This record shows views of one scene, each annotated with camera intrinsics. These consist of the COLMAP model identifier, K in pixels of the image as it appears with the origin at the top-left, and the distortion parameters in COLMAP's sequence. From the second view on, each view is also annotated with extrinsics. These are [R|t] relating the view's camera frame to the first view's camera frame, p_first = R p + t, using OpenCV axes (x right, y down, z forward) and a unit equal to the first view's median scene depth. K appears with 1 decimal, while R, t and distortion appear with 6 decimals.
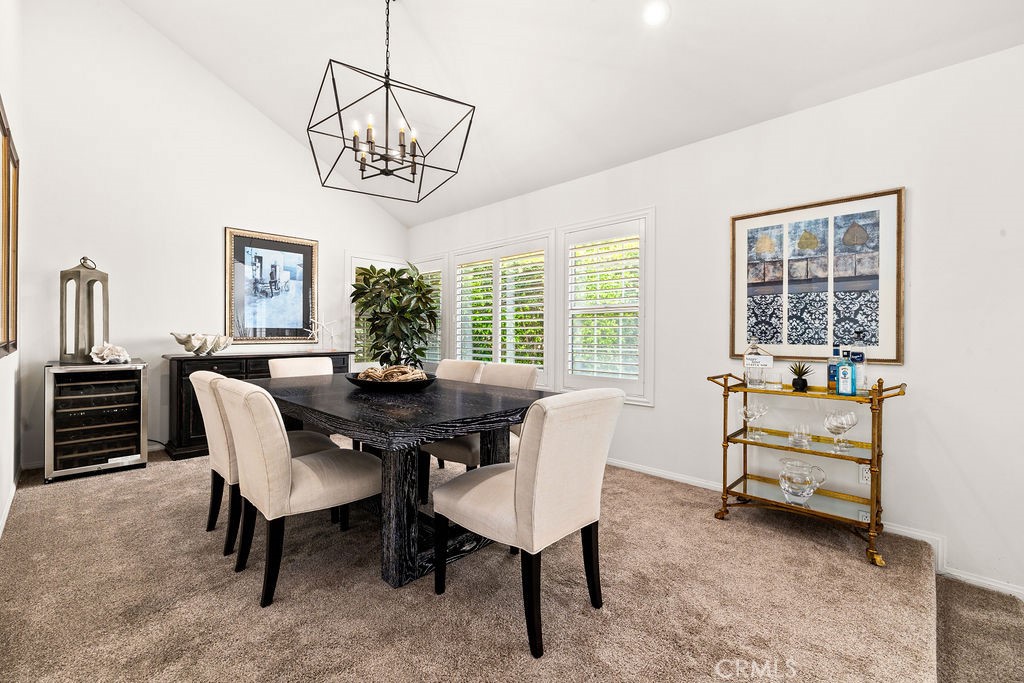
lens RADIAL K [[433.3, 0, 506.5], [0, 433.3, 334.9], [0, 0, 1]] dist [0.000733, -0.000046]
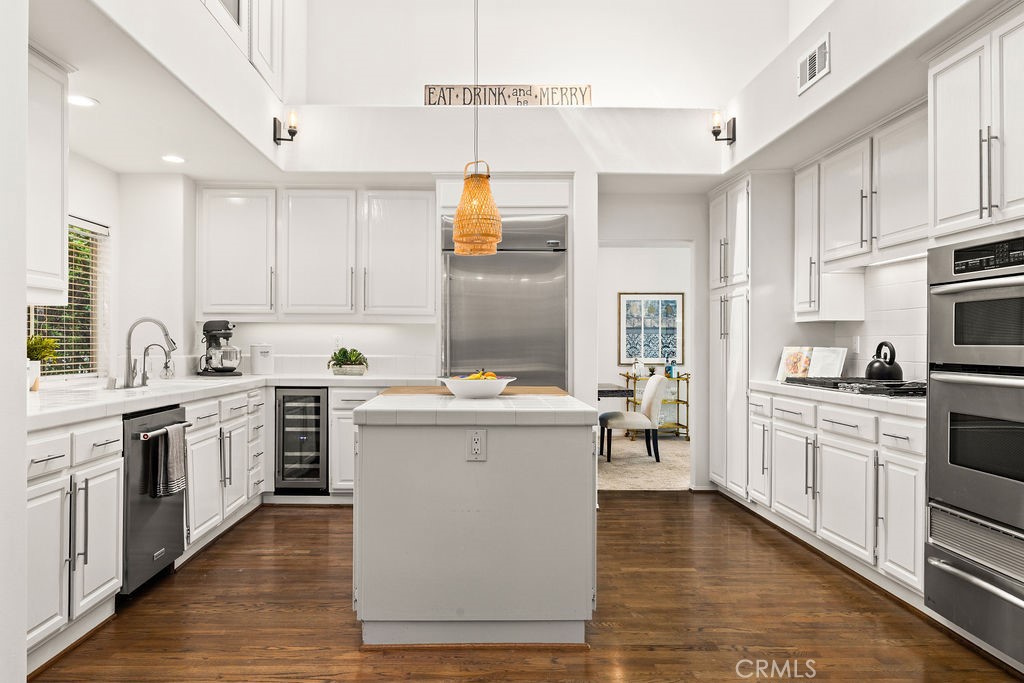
lens RADIAL K [[721.3, 0, 484.5], [0, 721.3, 344.9], [0, 0, 1]] dist [0.004814, -0.002108]
pose [[0.706745, -0.002877, 0.707463, -2.343852], [0.001989, 0.999996, 0.002080, -0.049452], [-0.707466, -0.000063, 0.706748, -0.912473]]
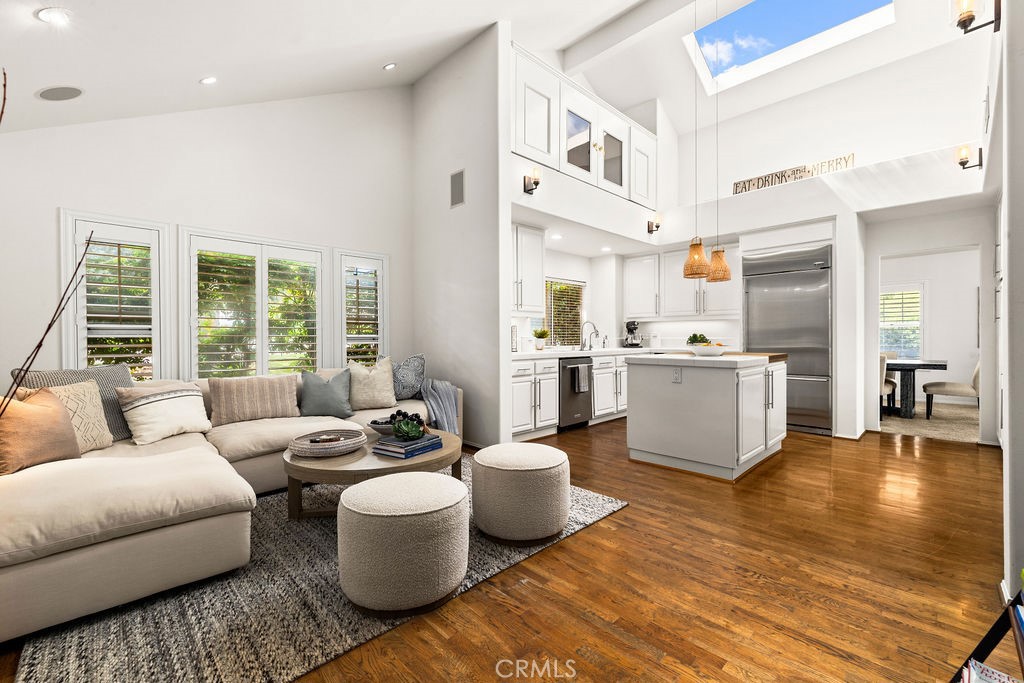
lens RADIAL K [[433.3, 0, 509.3], [0, 433.3, 341.5], [0, 0, 1]] dist [0.000733, -0.000046]
pose [[0.999566, -0.010103, -0.027680, -2.092151], [0.010286, 0.999926, 0.006476, -0.020280], [0.027612, -0.006758, 0.999596, -1.510044]]
